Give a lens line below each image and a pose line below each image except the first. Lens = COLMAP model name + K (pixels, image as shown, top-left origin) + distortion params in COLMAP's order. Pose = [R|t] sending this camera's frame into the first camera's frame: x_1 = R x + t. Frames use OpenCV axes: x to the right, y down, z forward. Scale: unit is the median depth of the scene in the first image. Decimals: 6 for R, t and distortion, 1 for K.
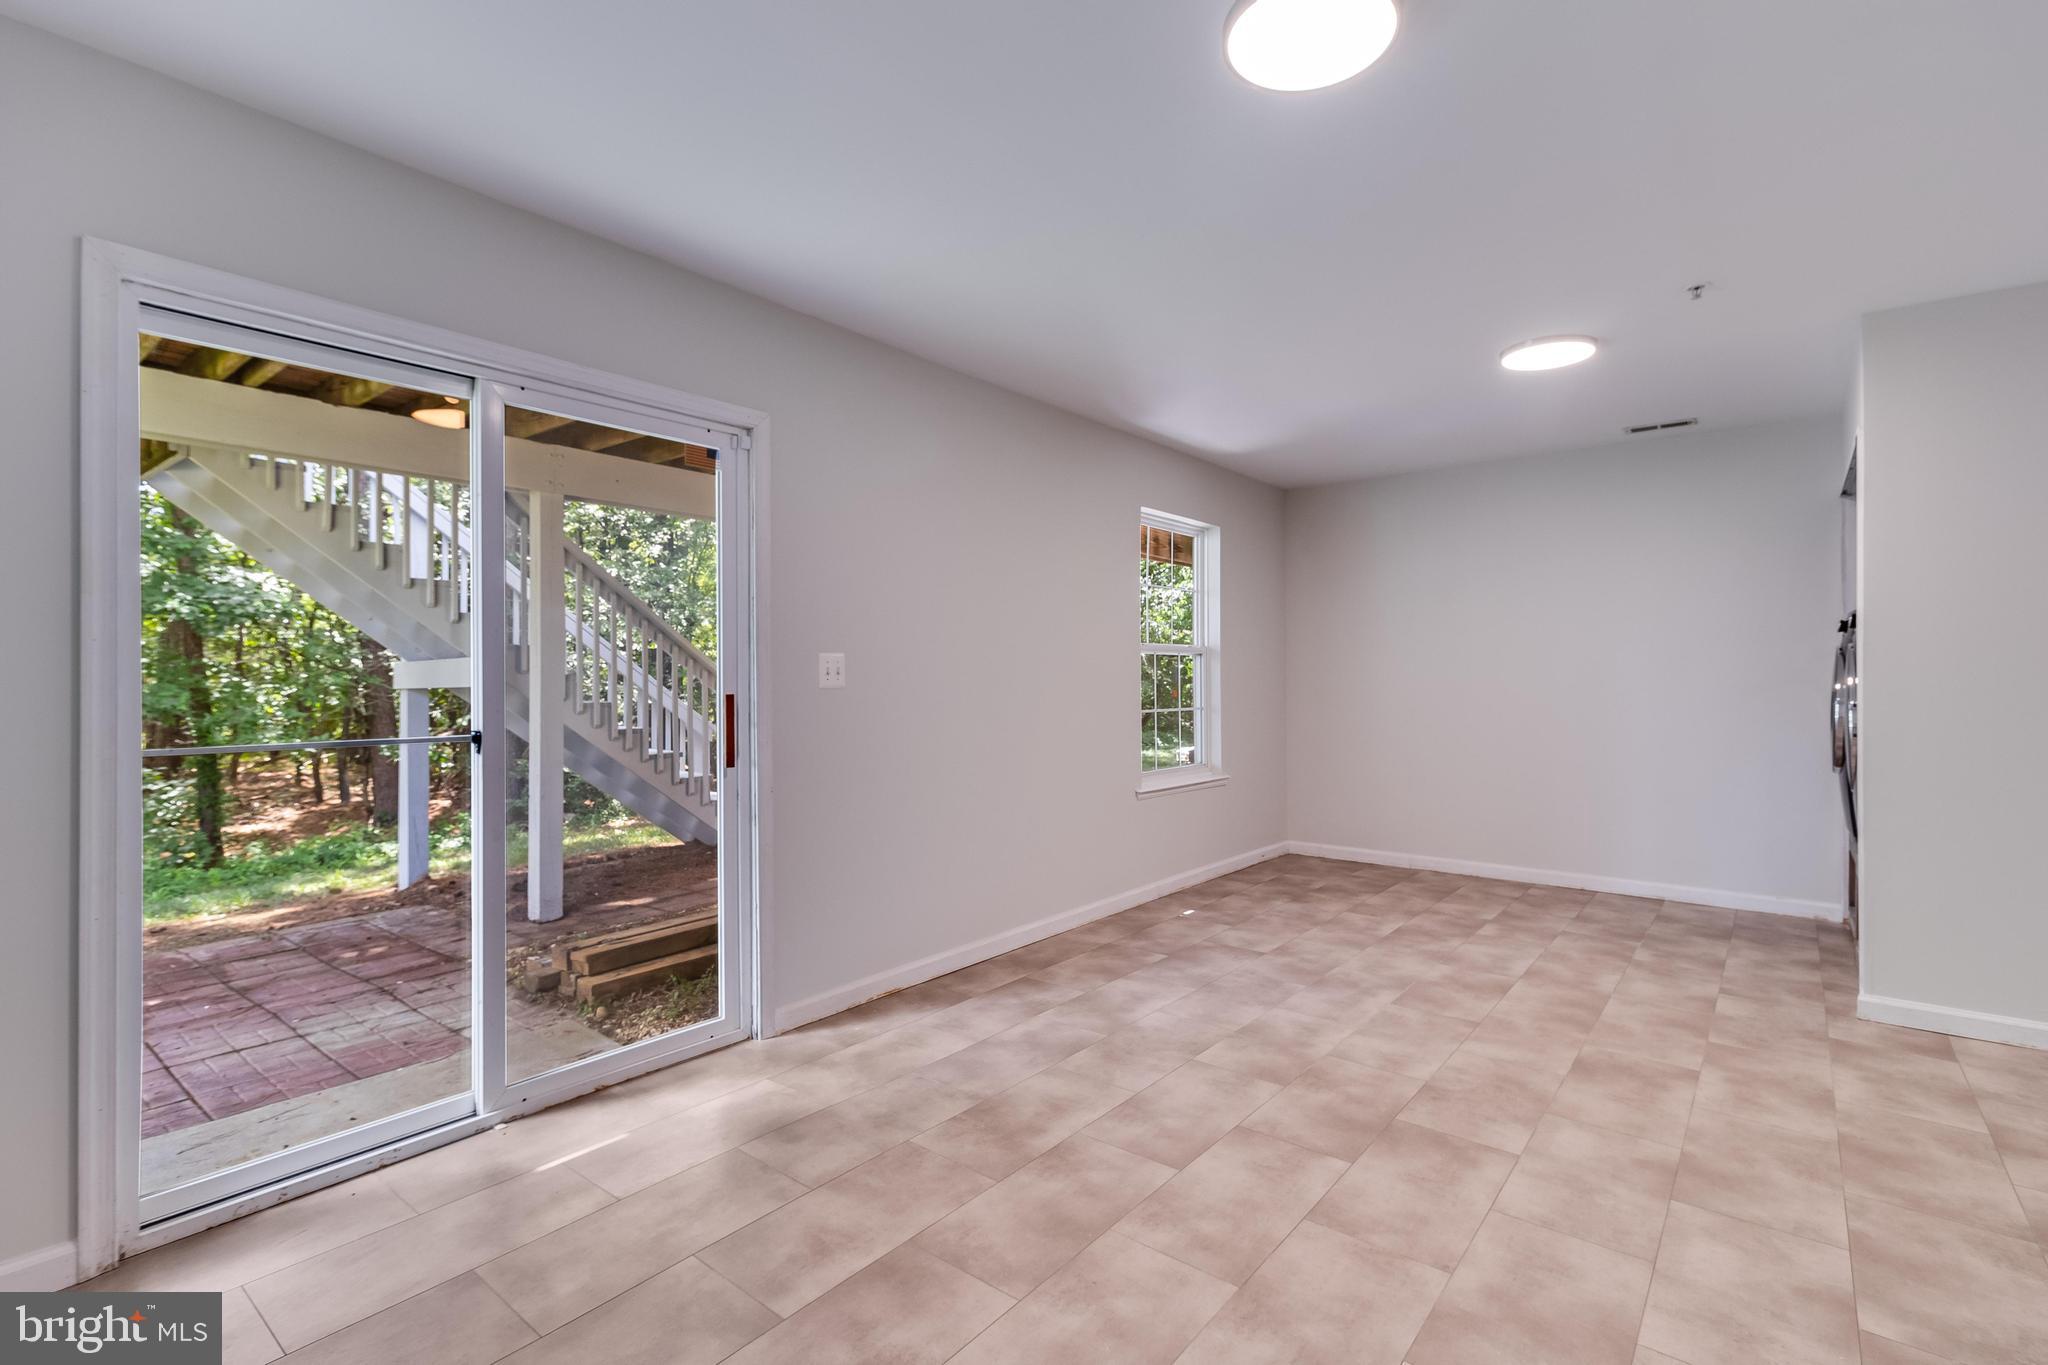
lens RADIAL K [[943.0, 0, 1025.0], [0, 943.0, 677.6], [0, 0, 1]] dist [0.007404, -0.000982]
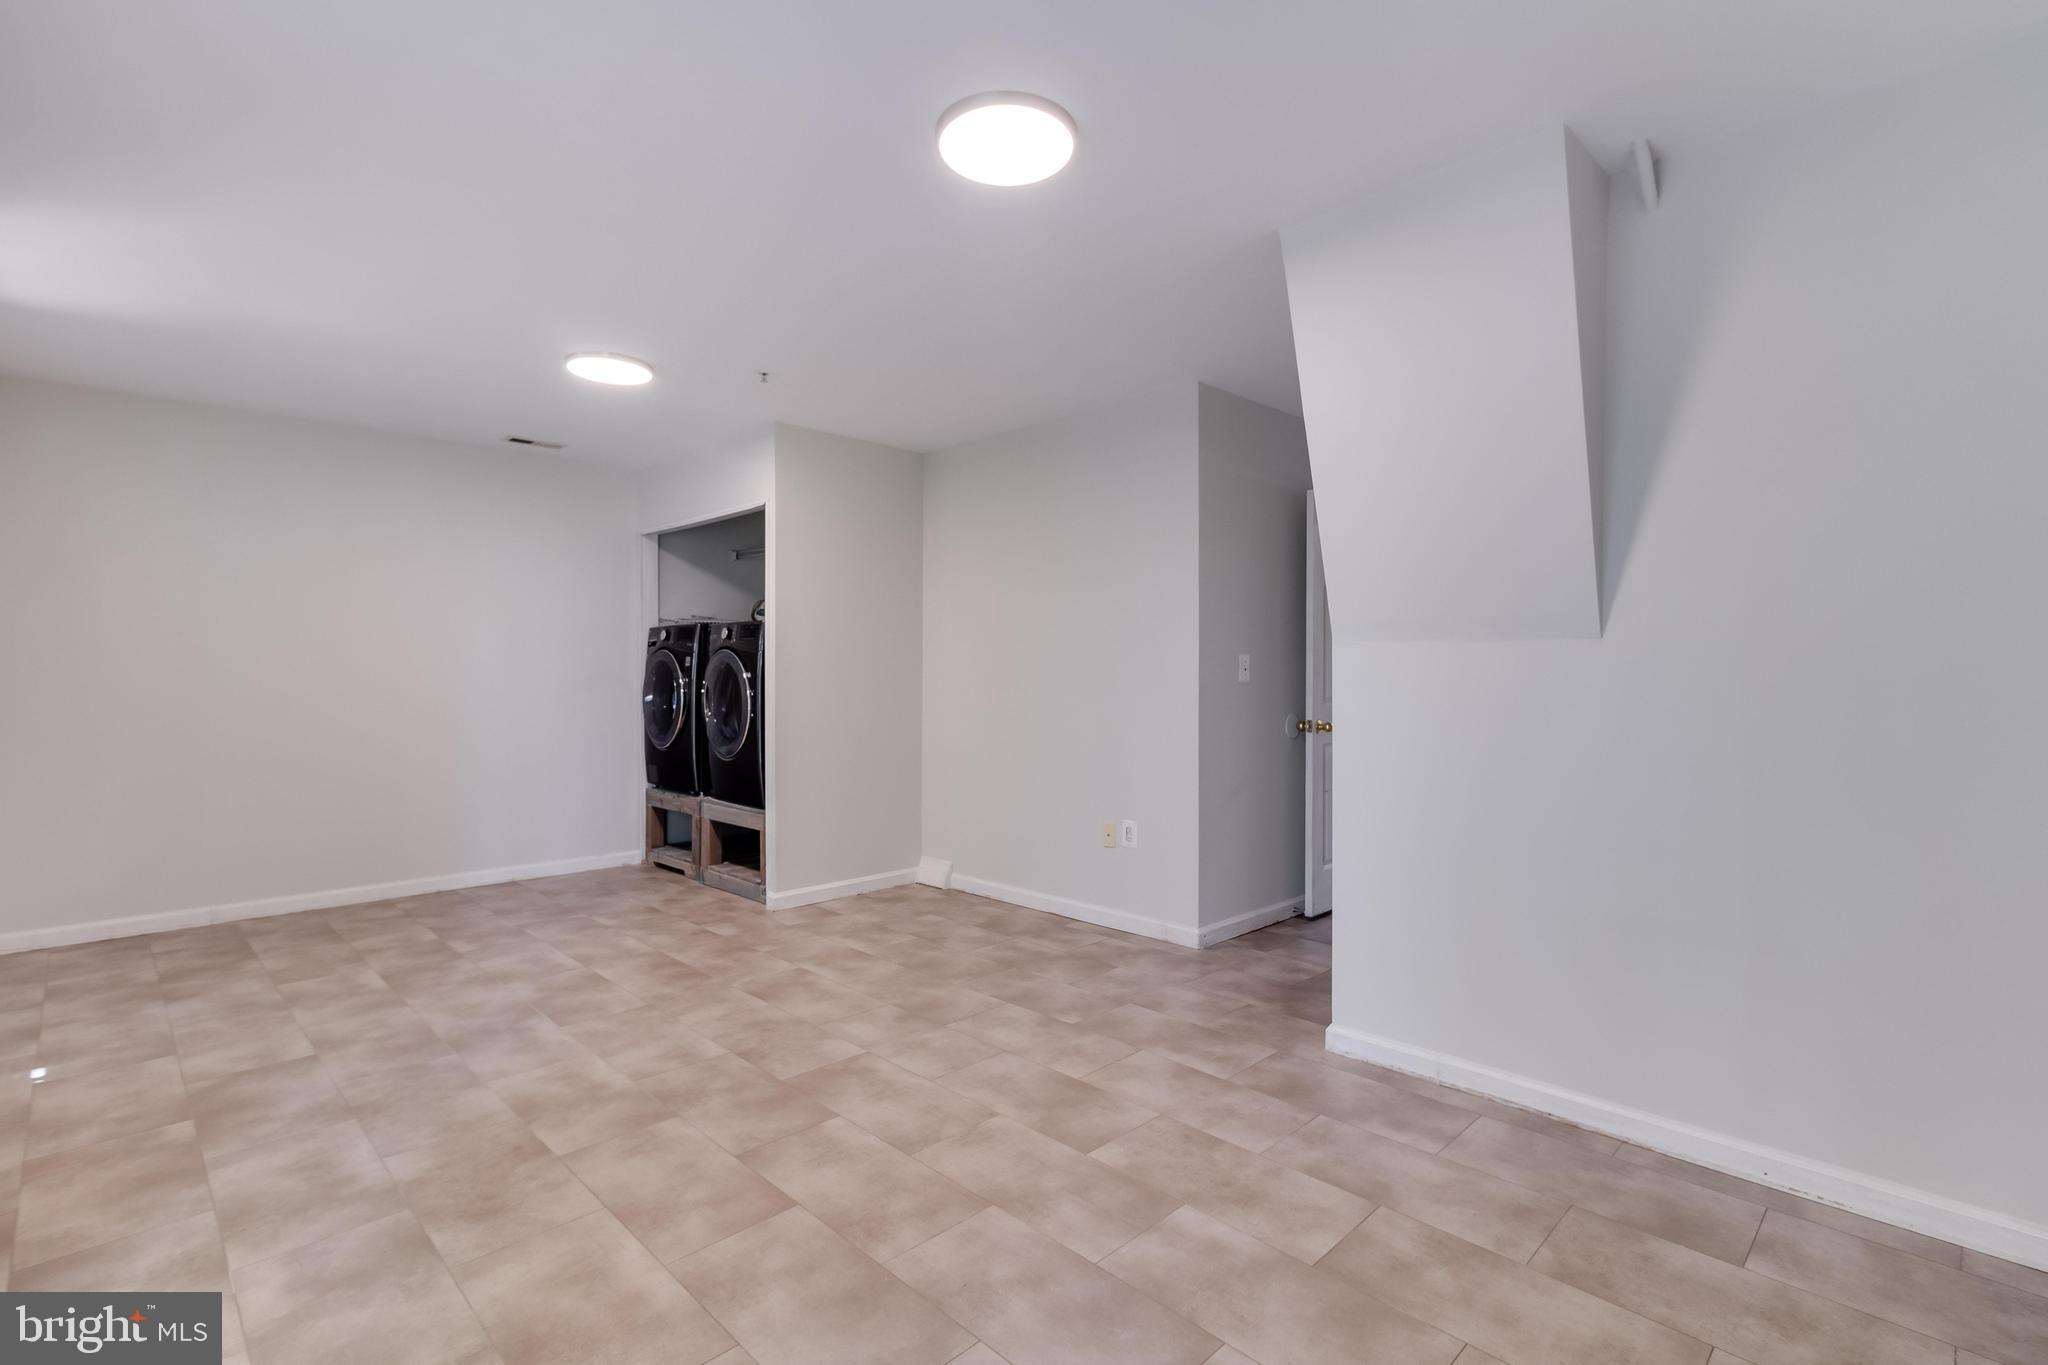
lens RADIAL K [[951.7, 0, 1025.2], [0, 951.7, 674.1], [0, 0, 1]] dist [0.003050, 0.000586]
pose [[0.110121, -0.002625, 0.993915, -0.580732], [0.004170, 0.999989, 0.002179, -0.000147], [-0.993909, 0.003905, 0.110131, 0.528388]]
